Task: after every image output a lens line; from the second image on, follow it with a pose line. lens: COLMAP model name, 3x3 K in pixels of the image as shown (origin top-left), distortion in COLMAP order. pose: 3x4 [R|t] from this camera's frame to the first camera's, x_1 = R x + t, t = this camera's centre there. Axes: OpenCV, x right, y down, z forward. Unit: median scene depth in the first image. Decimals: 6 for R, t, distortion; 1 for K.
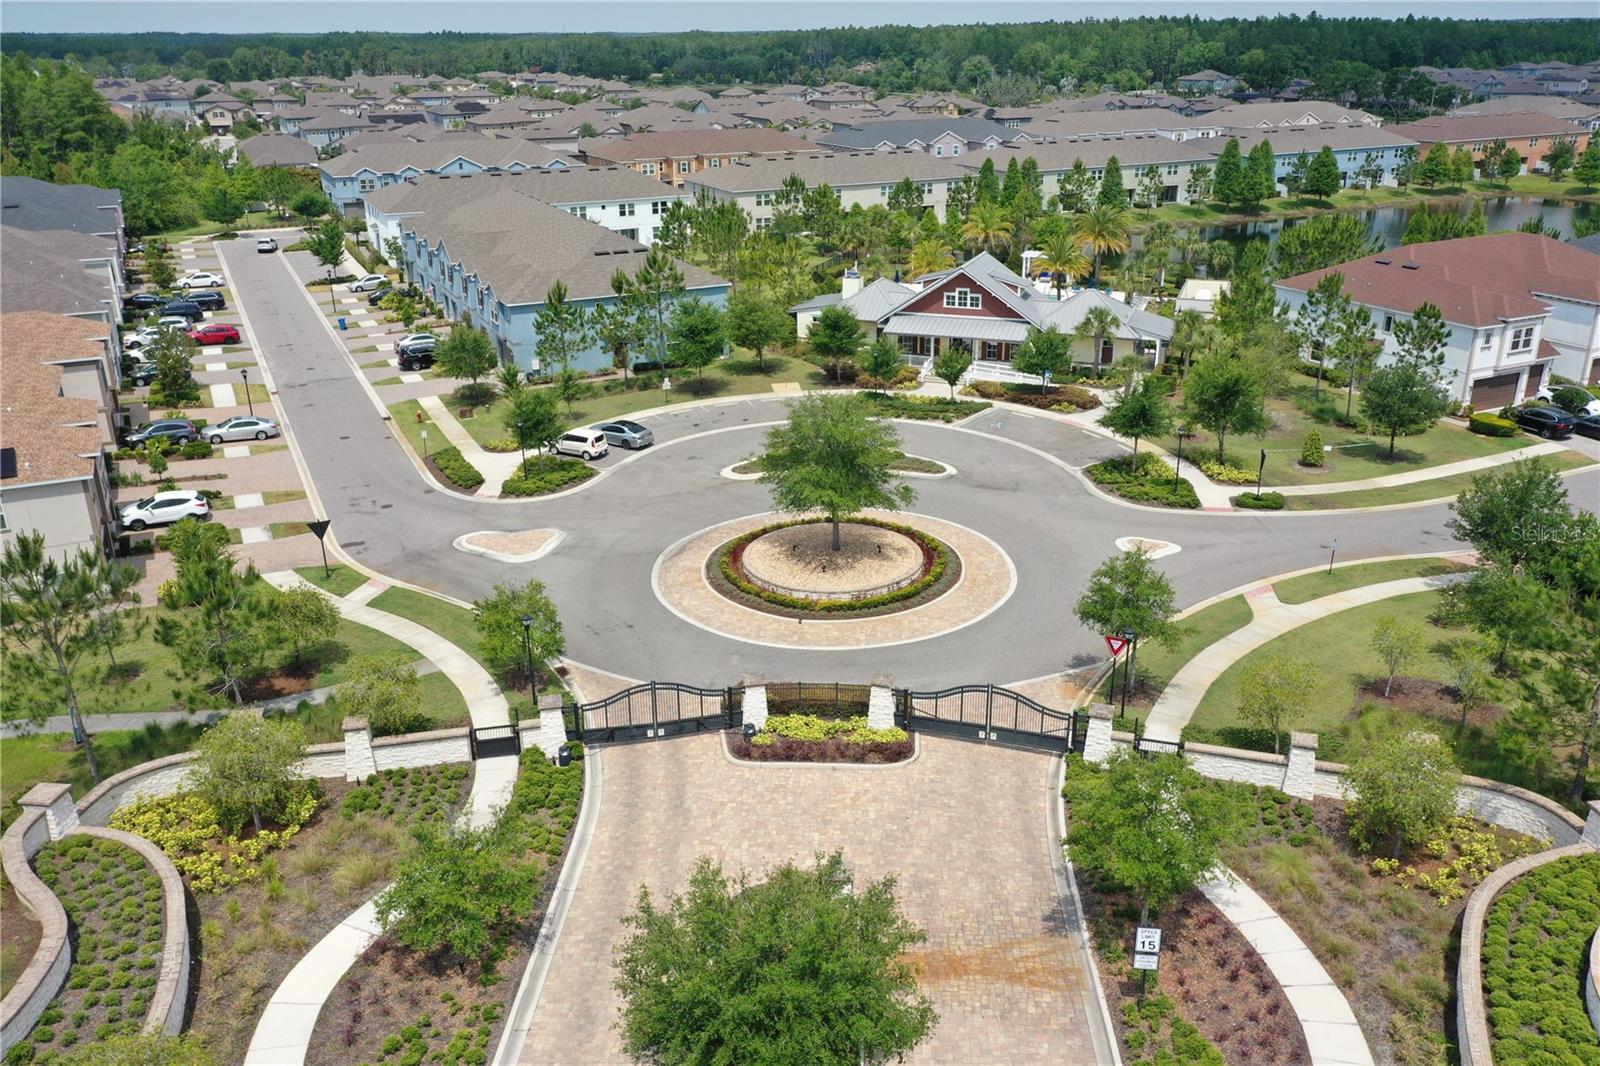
lens RADIAL K [[1275.0, 0, 797.5], [0, 1275.0, 532.3], [0, 0, 1]] dist [0.022279, 0.011477]
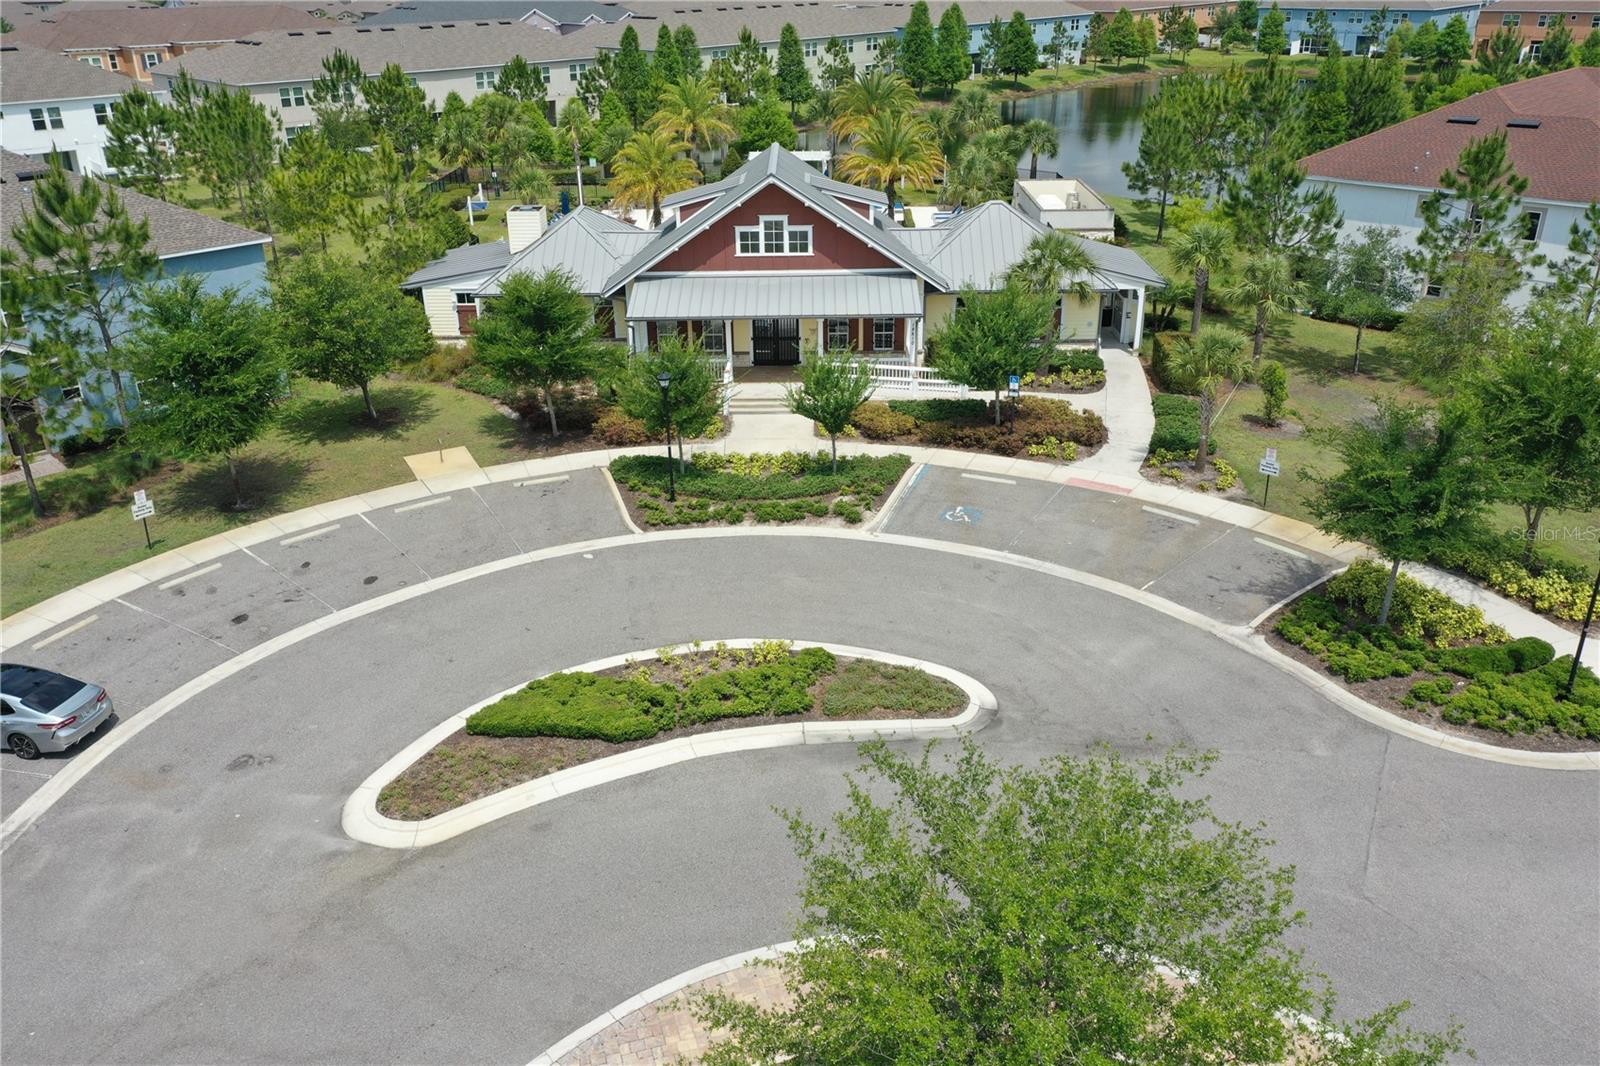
lens RADIAL K [[1275.0, 0, 798.9], [0, 1275.0, 538.3], [0, 0, 1]] dist [0.022279, 0.011477]
pose [[0.939659, -0.145720, 0.309526, -0.033025], [0.127536, 0.988738, 0.078309, -0.103498], [-0.317452, -0.034109, 0.947661, 0.515709]]
